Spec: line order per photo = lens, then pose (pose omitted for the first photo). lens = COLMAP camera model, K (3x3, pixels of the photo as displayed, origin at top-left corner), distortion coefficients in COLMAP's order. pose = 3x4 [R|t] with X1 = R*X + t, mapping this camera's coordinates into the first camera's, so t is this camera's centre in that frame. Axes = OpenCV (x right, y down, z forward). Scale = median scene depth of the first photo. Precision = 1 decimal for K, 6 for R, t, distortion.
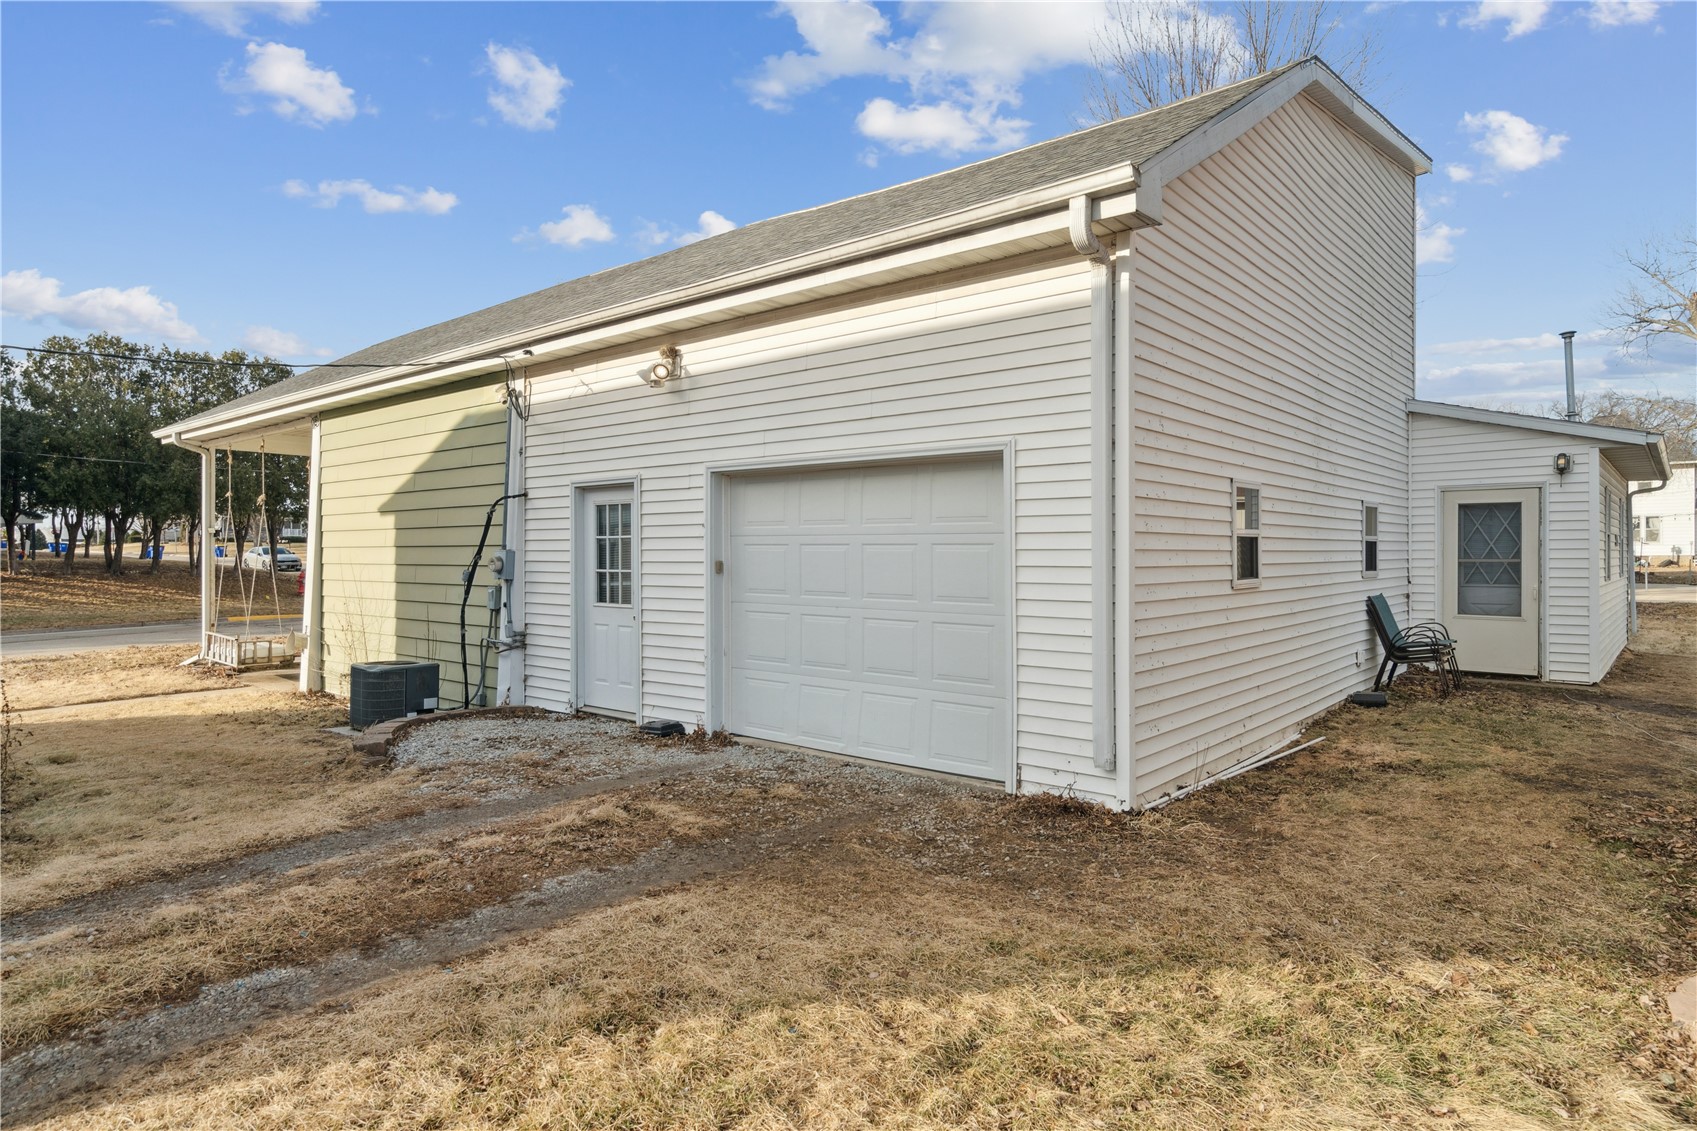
lens RADIAL K [[970.4, 0, 848.5], [0, 970.4, 565.5], [0, 0, 1]] dist [-0.000560, -0.000304]
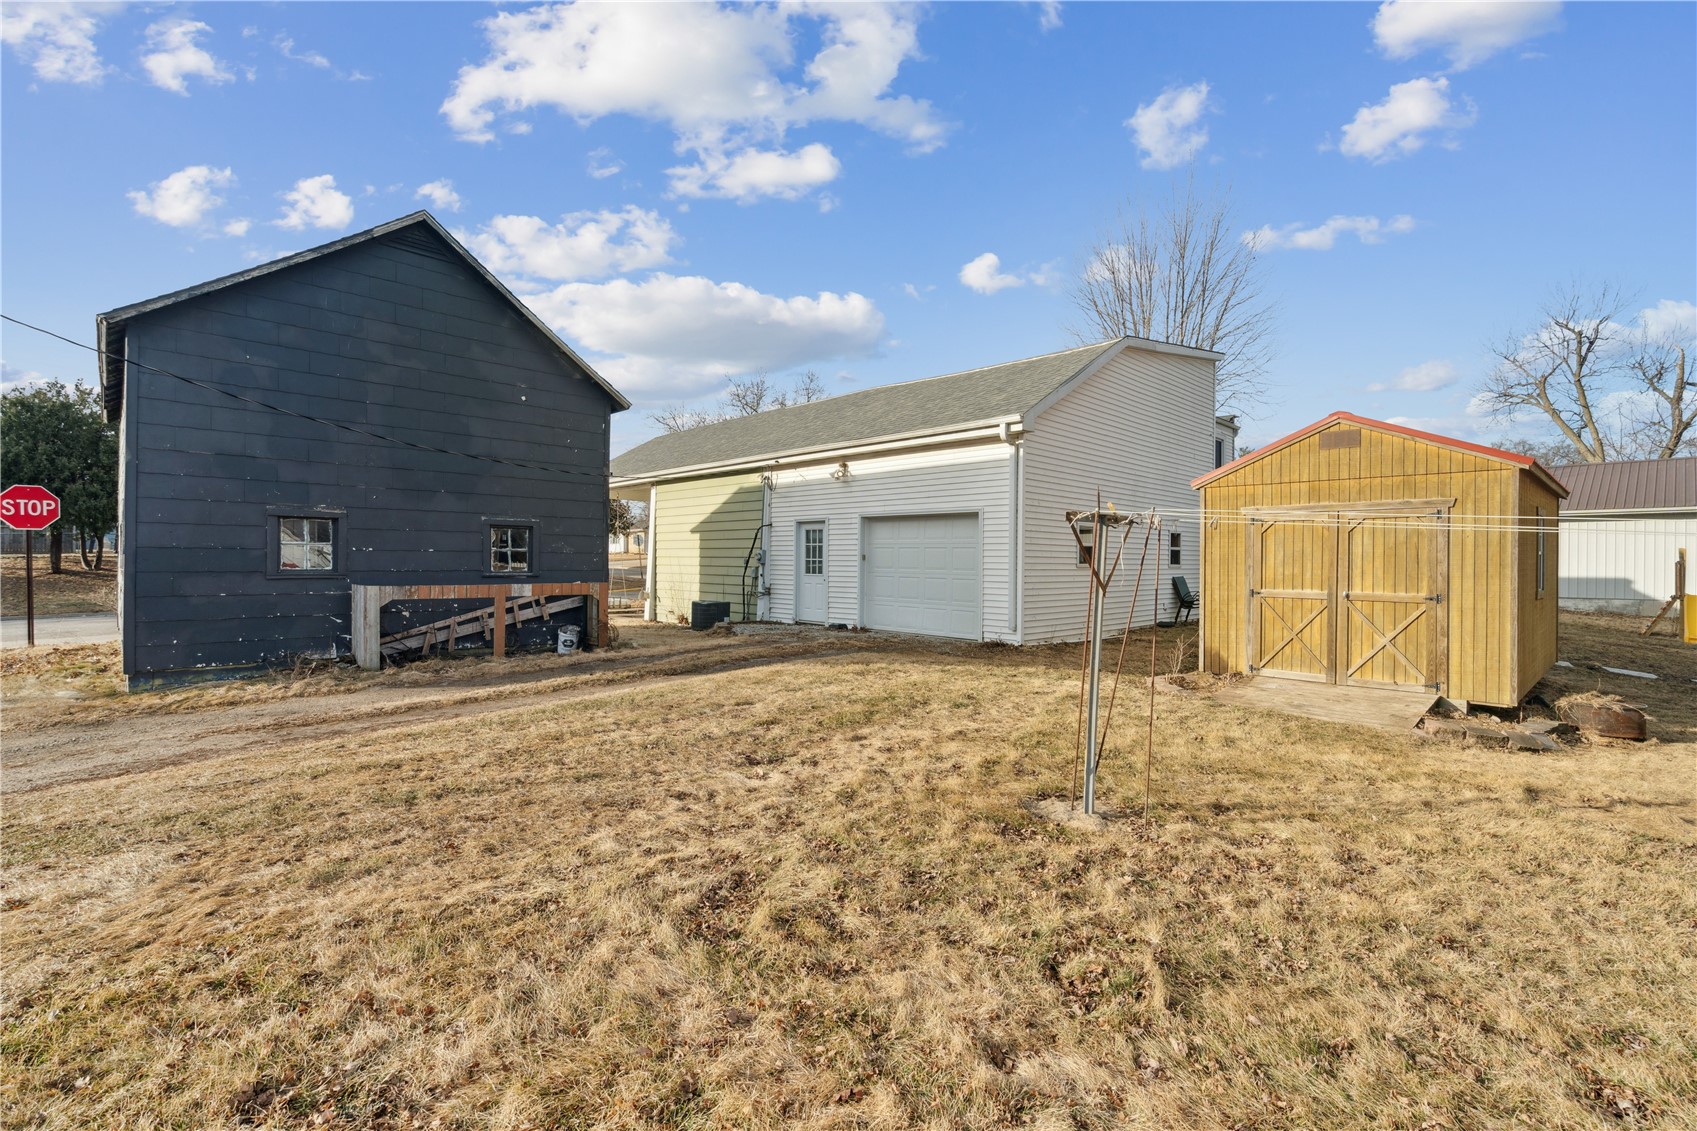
lens RADIAL K [[762.3, 0, 848.5], [0, 762.3, 565.5], [0, 0, 1]] dist [-0.001849, -0.000346]
pose [[0.995423, 0.011617, -0.094862, 0.004586], [-0.012314, 0.999901, -0.006761, 0.031062], [0.094774, 0.007898, 0.995467, -0.759157]]
